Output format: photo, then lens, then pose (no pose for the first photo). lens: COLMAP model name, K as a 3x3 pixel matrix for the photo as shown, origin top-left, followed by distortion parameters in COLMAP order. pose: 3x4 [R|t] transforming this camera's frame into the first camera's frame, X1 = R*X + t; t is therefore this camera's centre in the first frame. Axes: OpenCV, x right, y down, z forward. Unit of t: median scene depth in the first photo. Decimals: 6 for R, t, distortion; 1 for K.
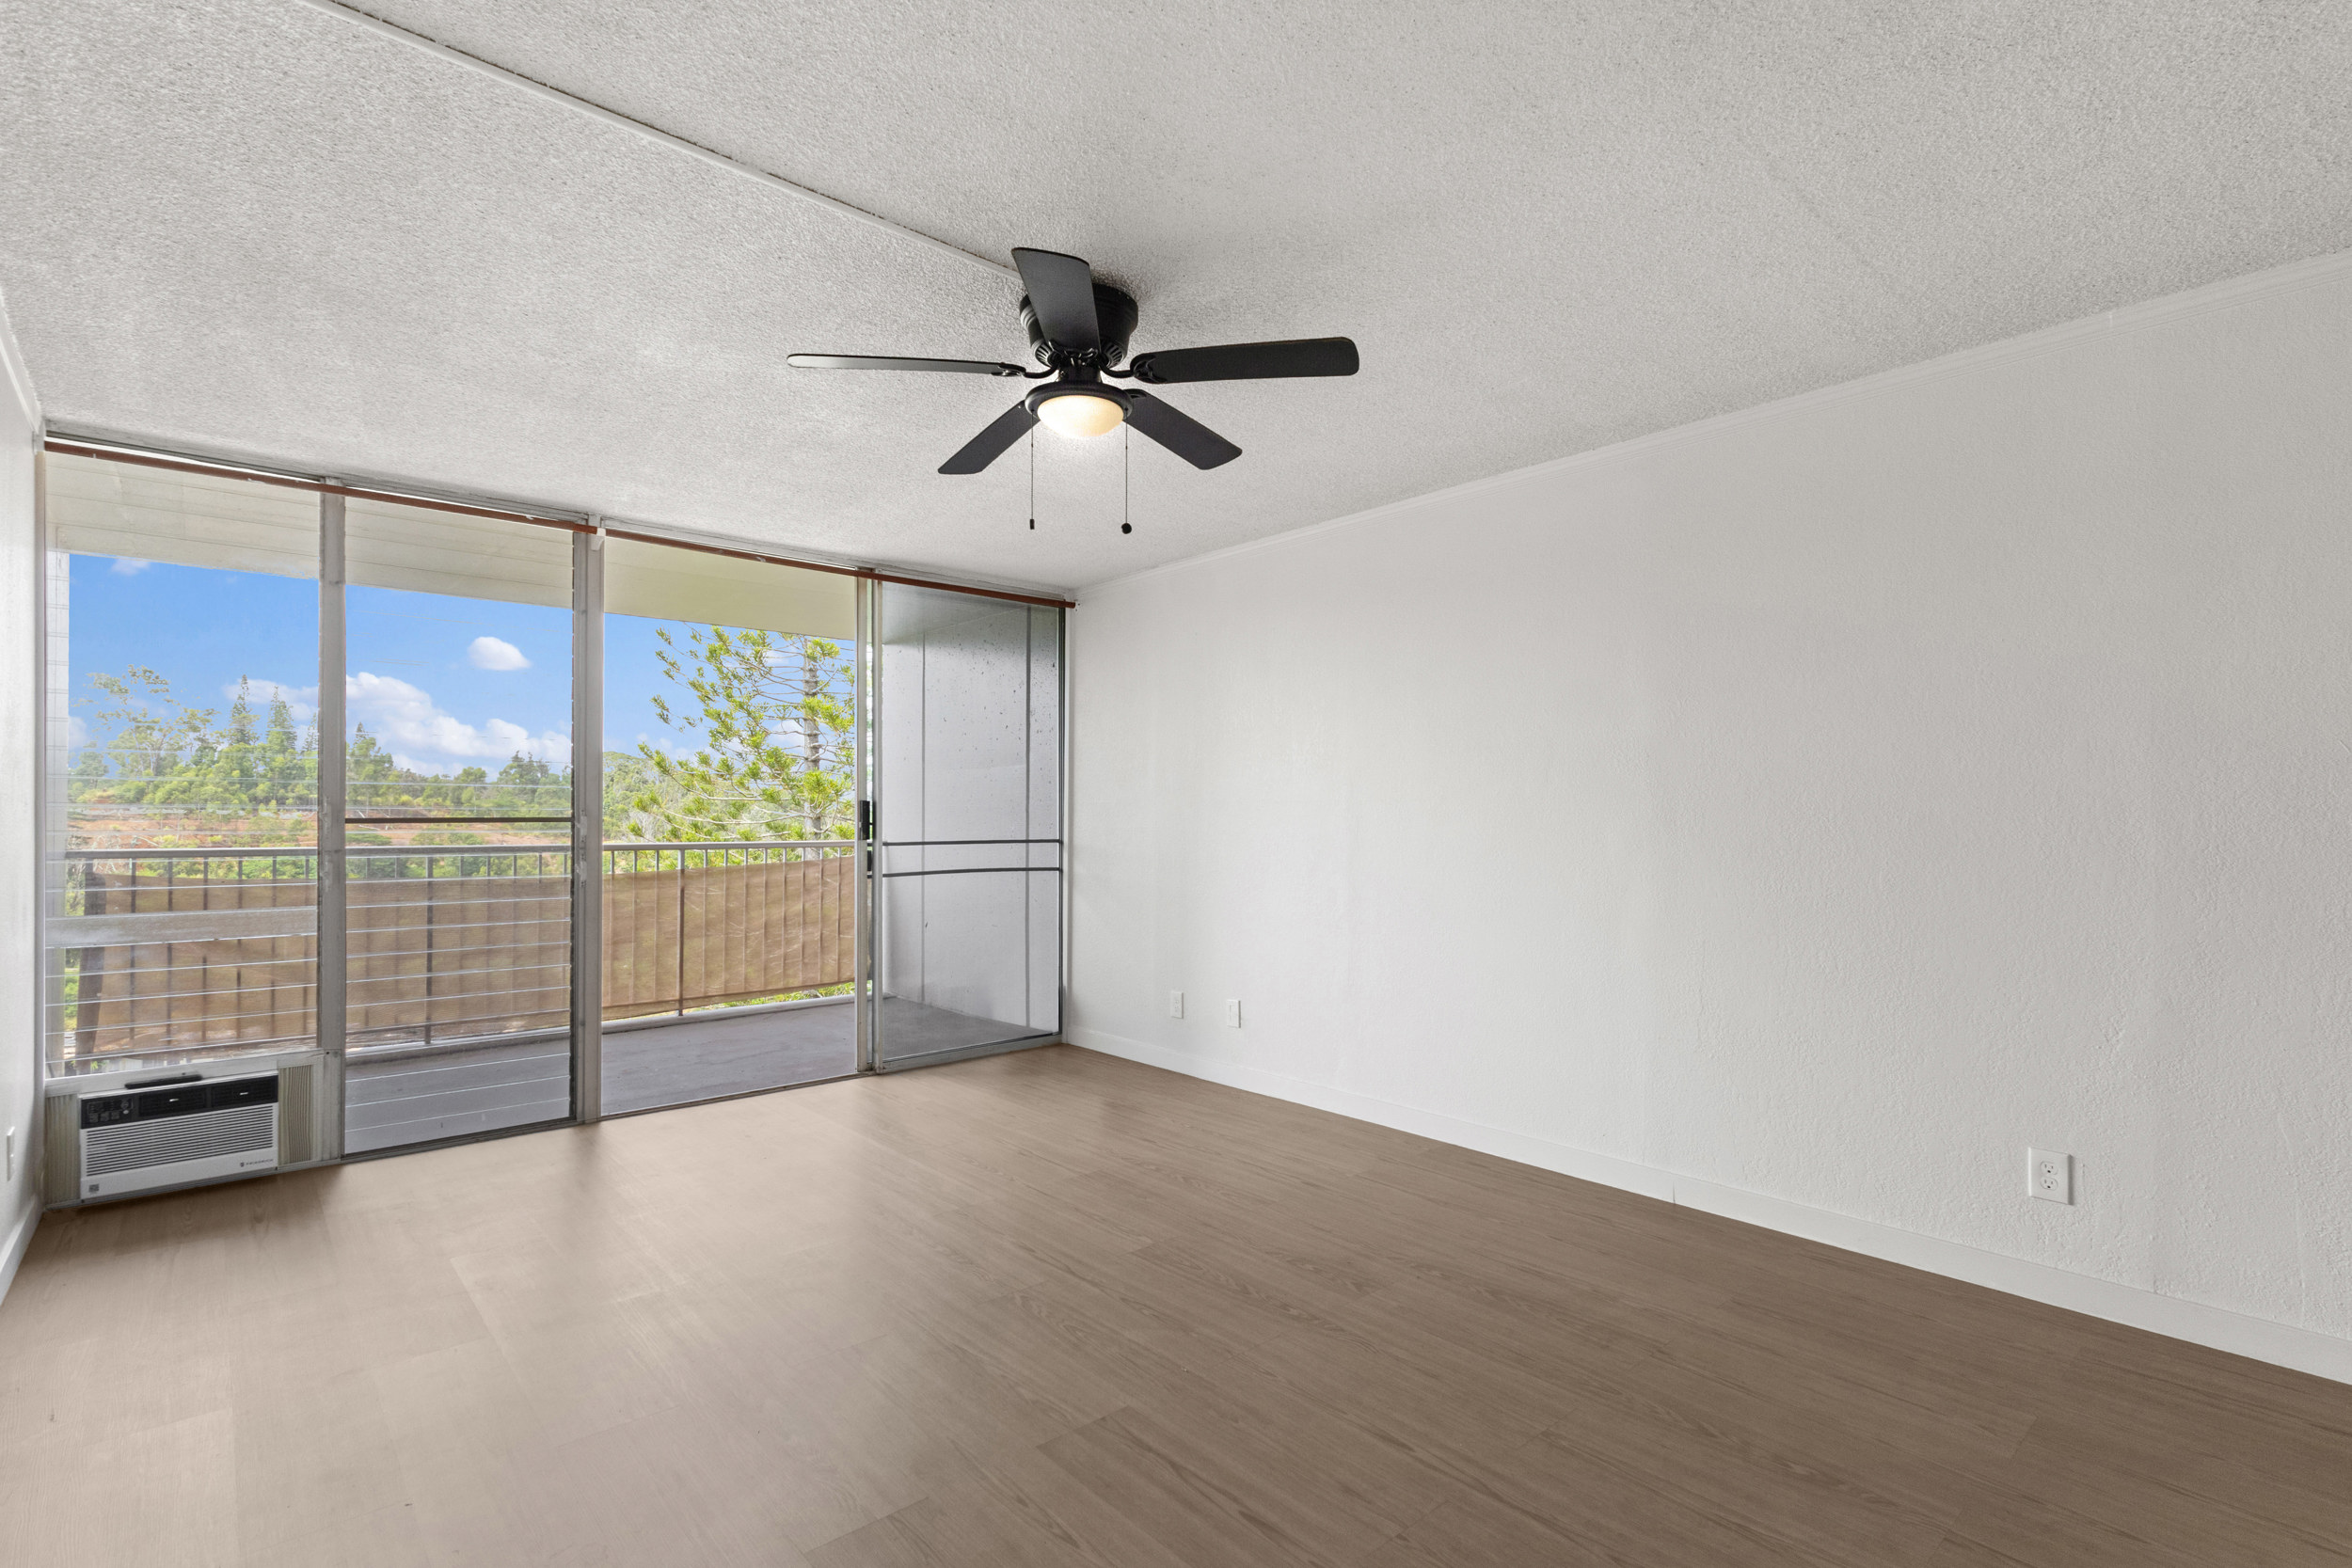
lens RADIAL K [[1094.1, 0, 1169.2], [0, 1094.1, 809.5], [0, 0, 1]] dist [0.007436, 0.000165]
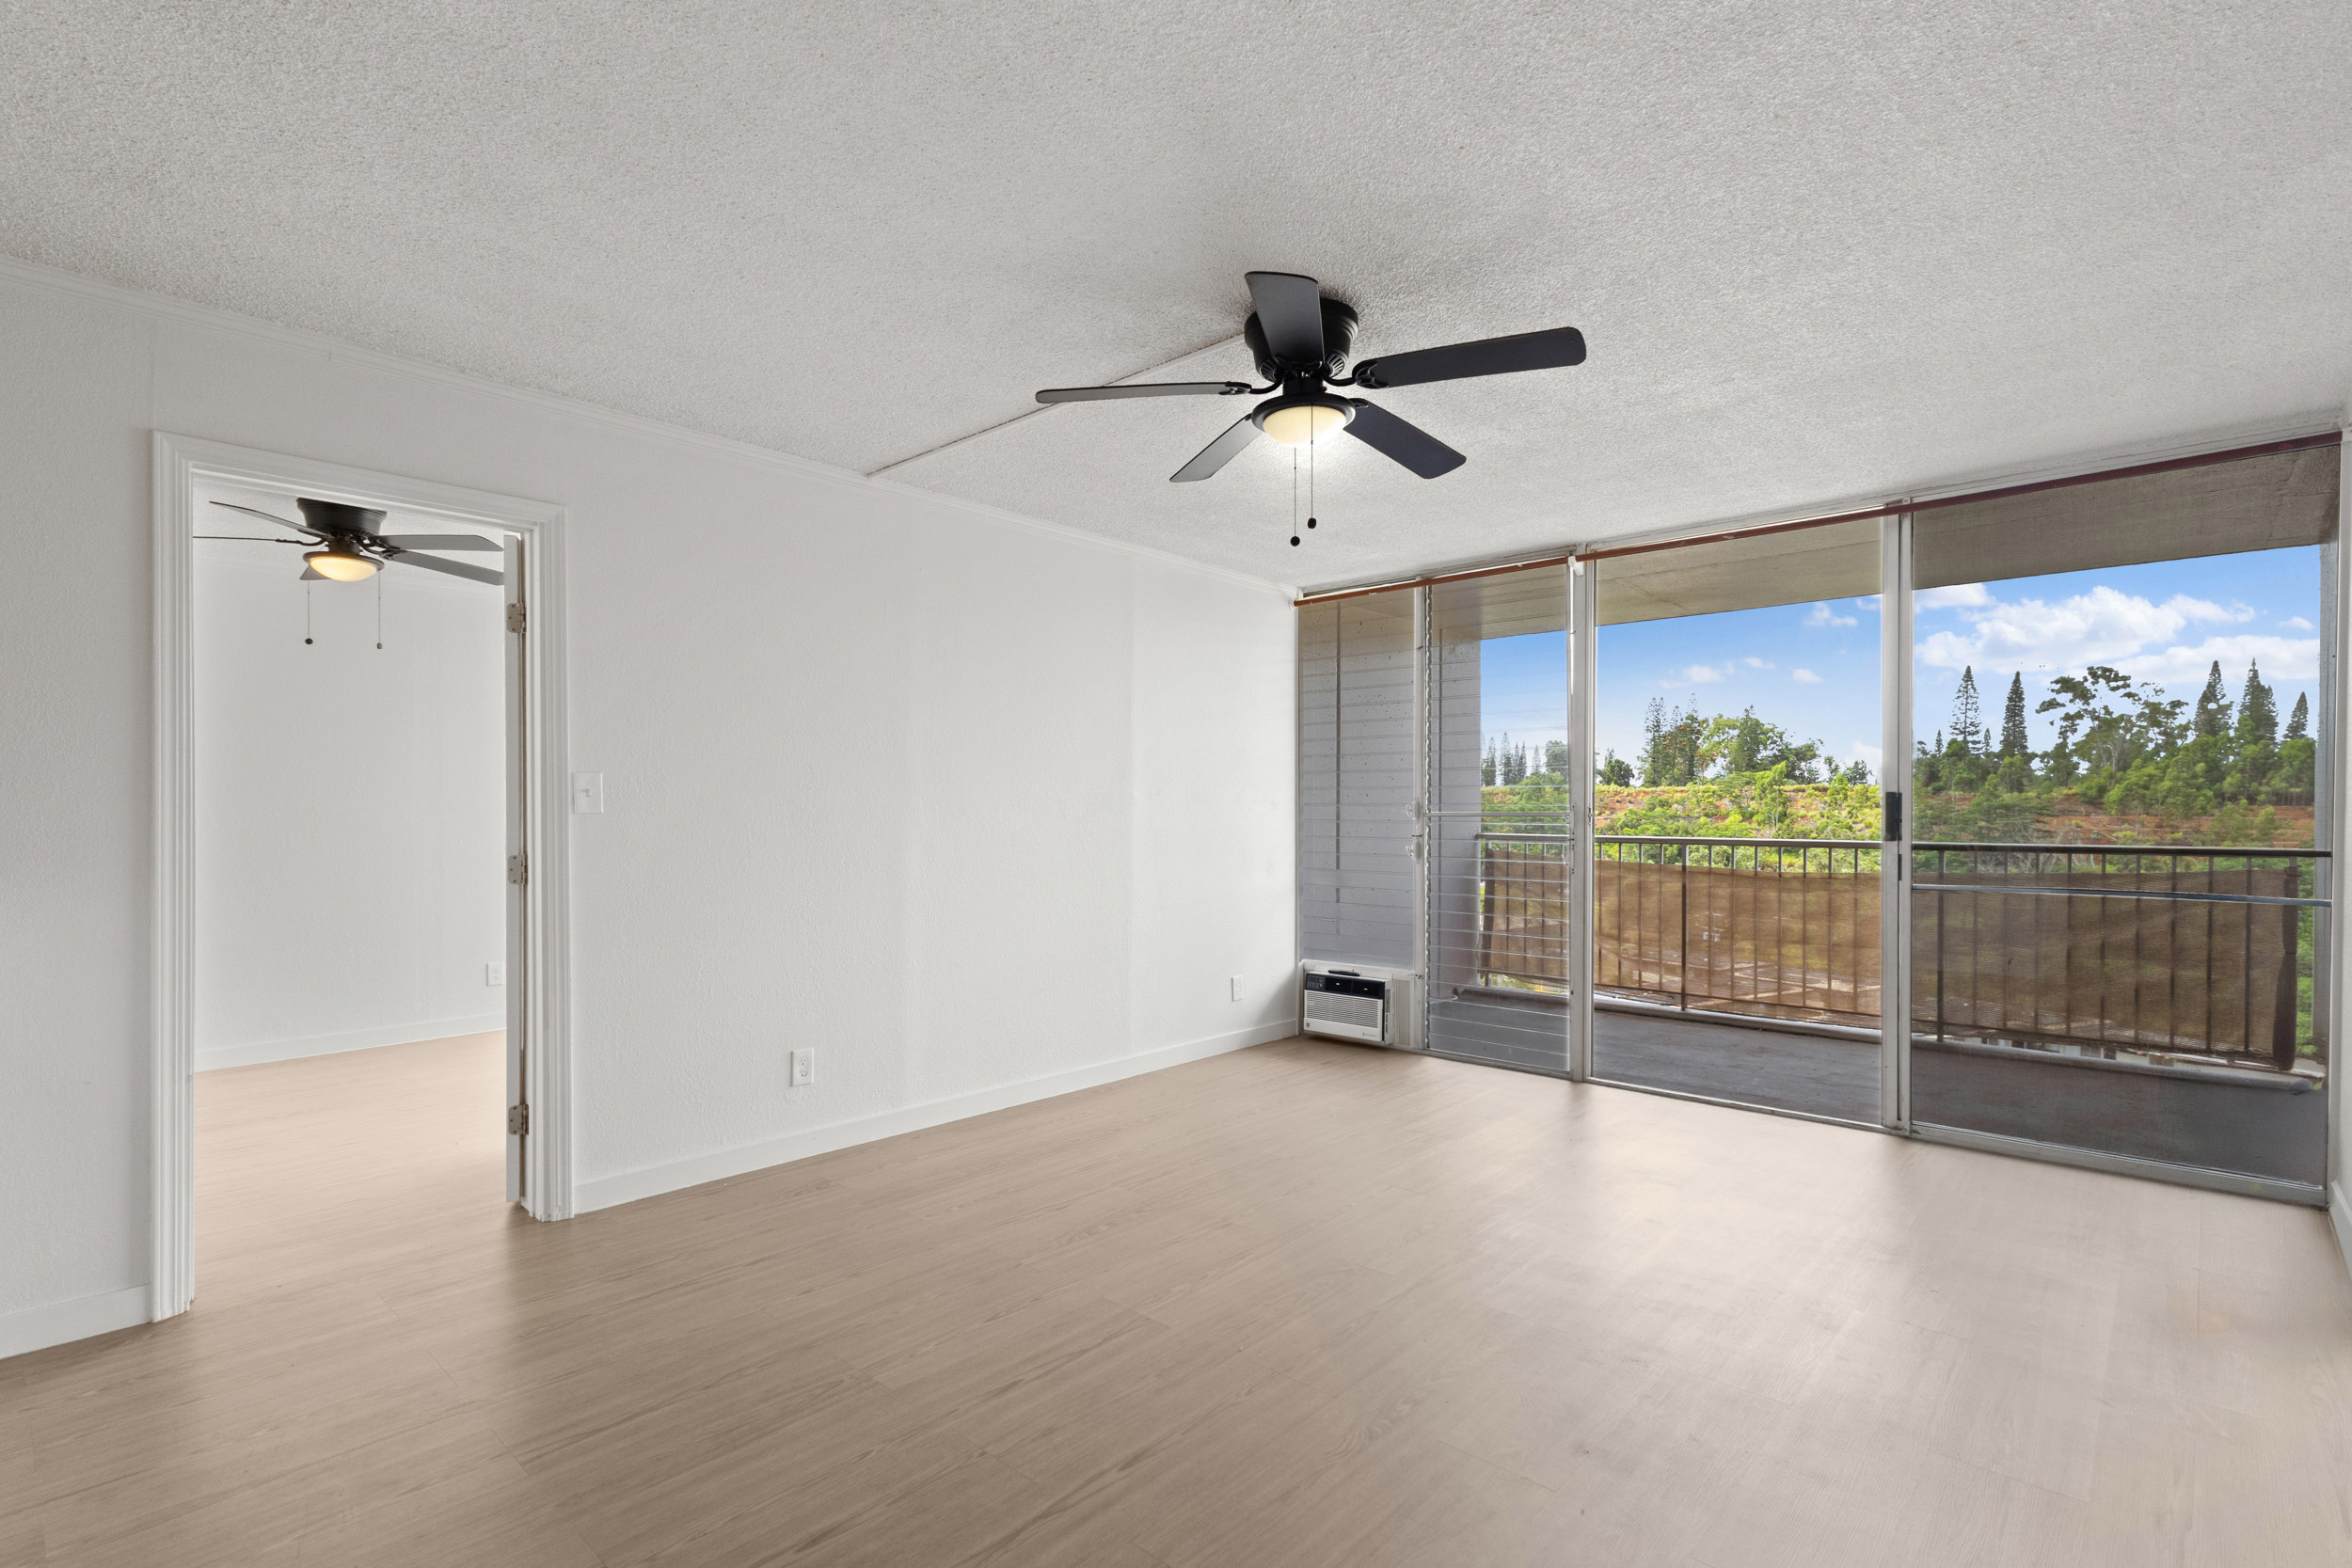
lens RADIAL K [[1117.9, 0, 1154.3], [0, 1117.9, 814.0], [0, 0, 1]] dist [0.002145, 0.000403]
pose [[0.090032, 0.002178, -0.995936, 0.578425], [0.005146, 0.999983, 0.002652, 0.003462], [0.995926, -0.005364, 0.090019, 0.456291]]
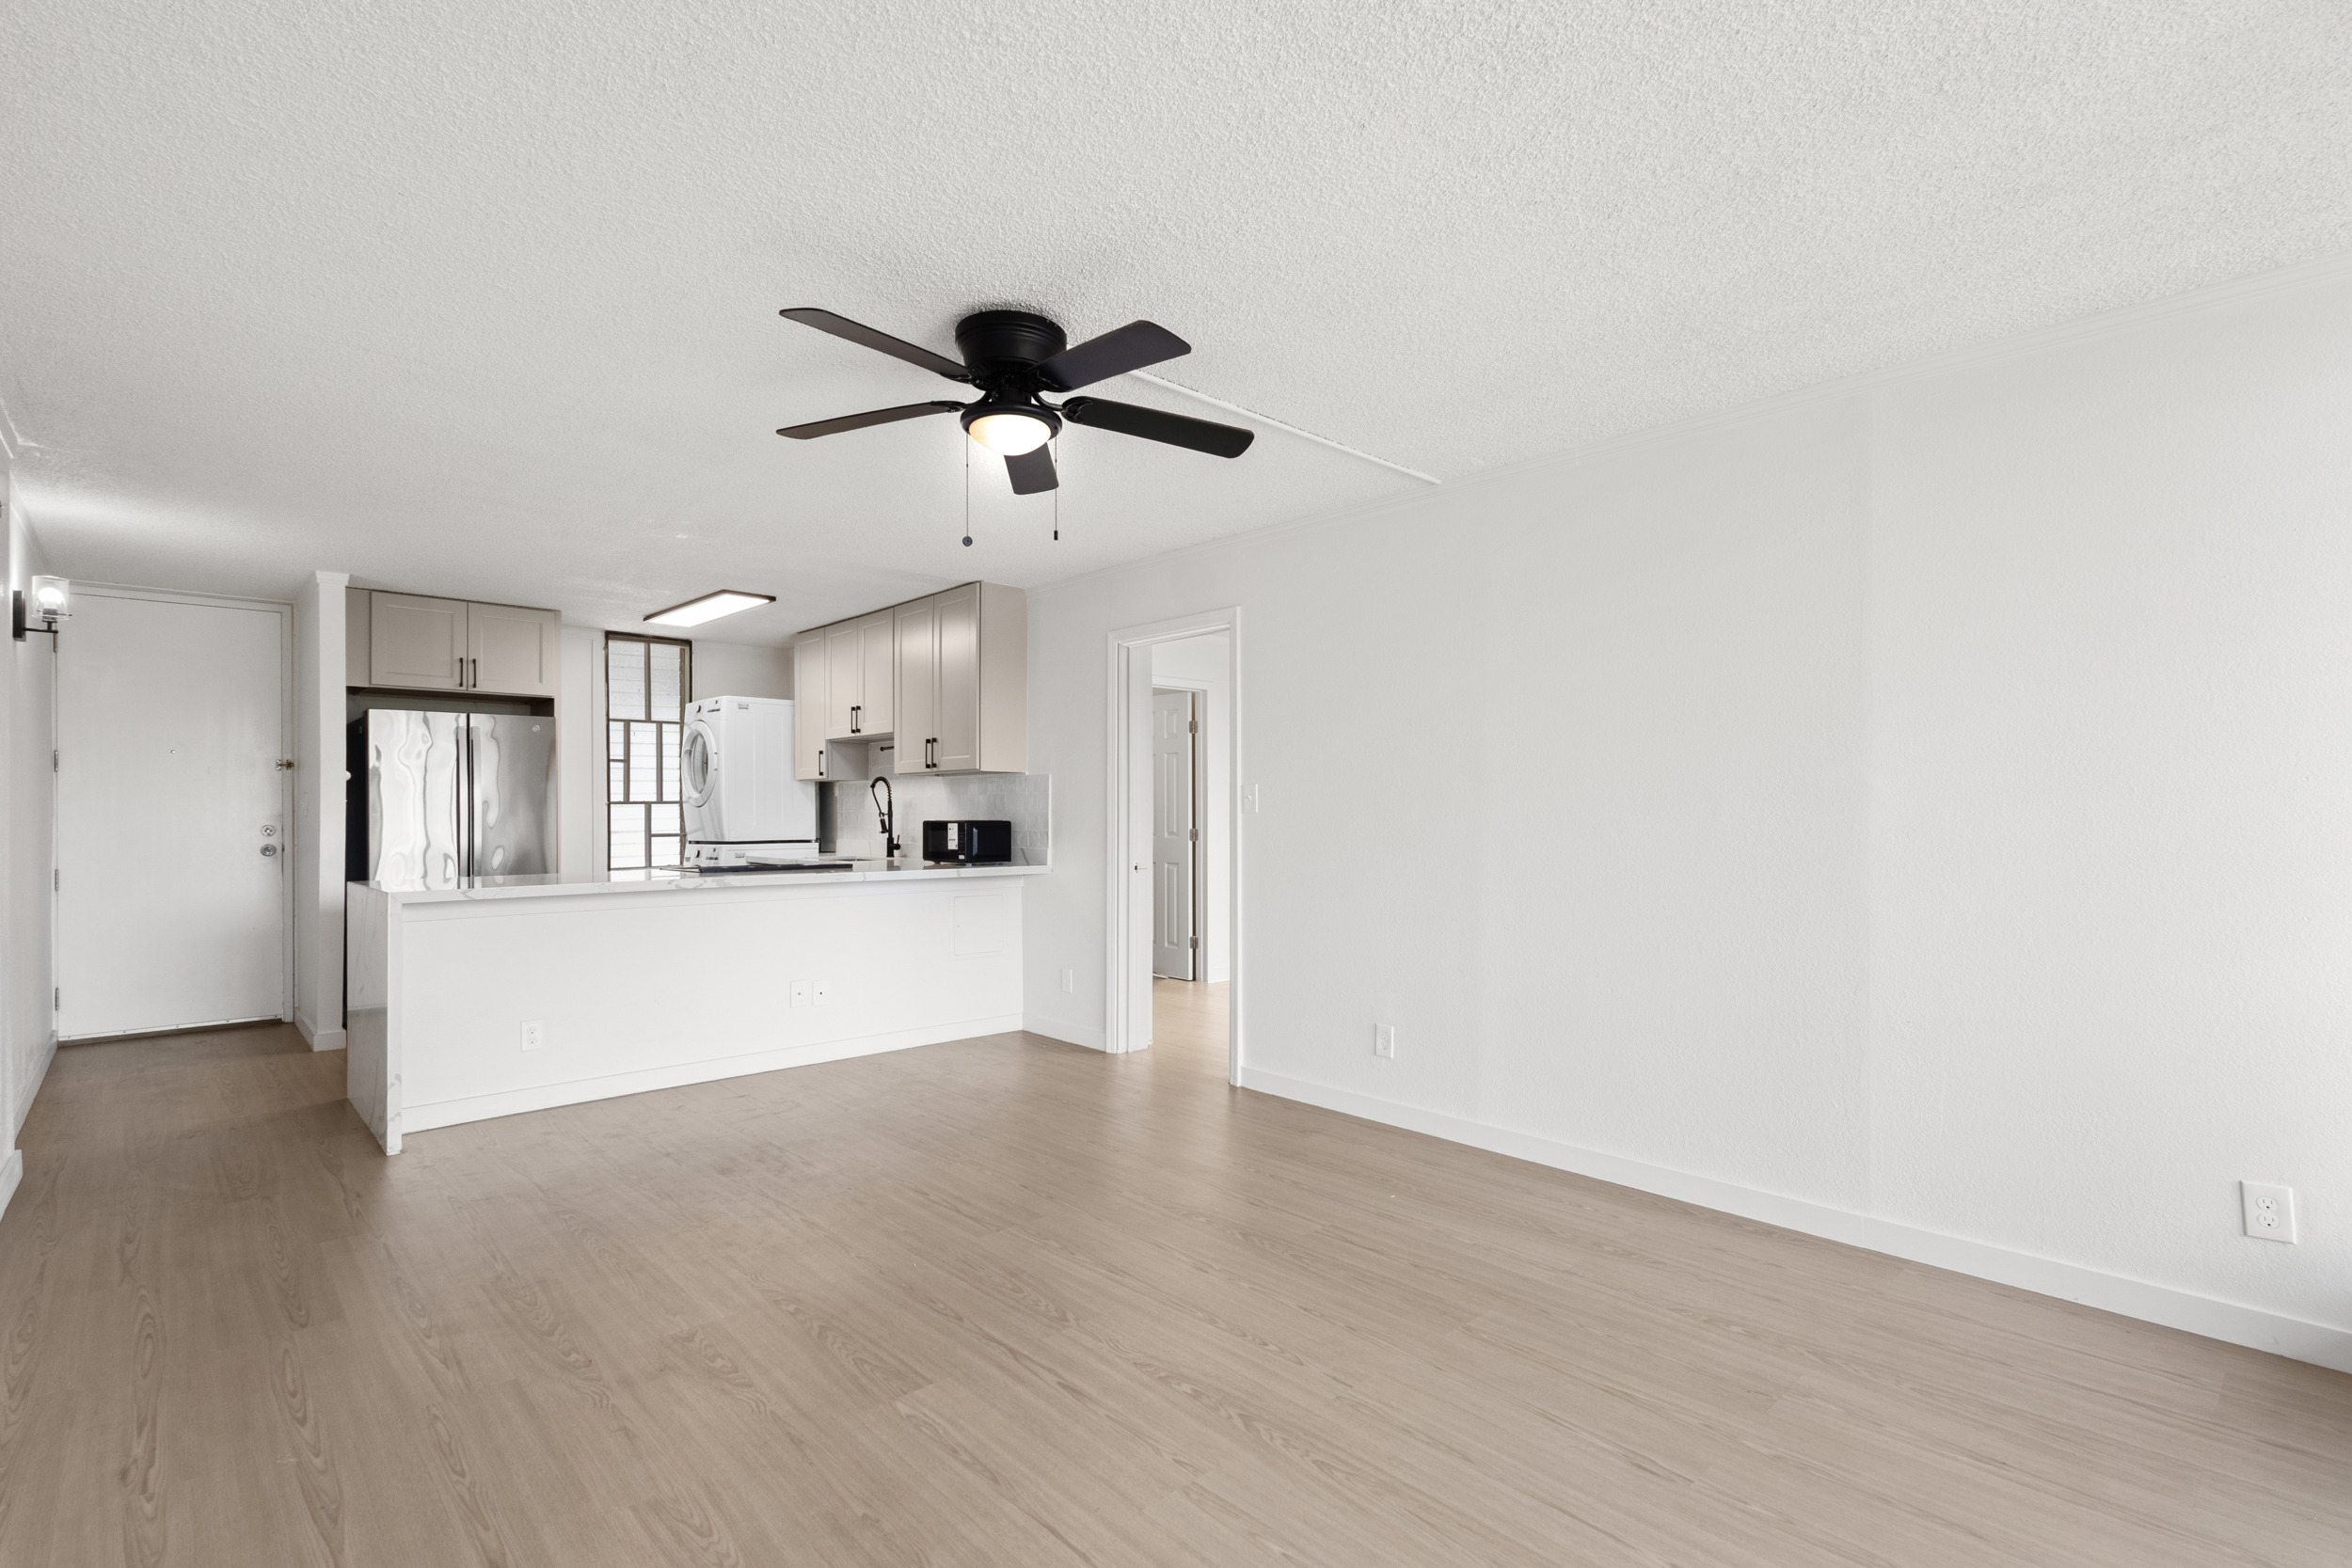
lens RADIAL K [[1094.8, 0, 1155.4], [0, 1094.8, 786.9], [0, 0, 1]] dist [0.011415, -0.000044]
pose [[-0.999973, -0.001528, -0.007155, -0.129032], [-0.001340, 0.999655, -0.026214, 0.006294], [0.007193, -0.026204, -0.999631, 1.241139]]
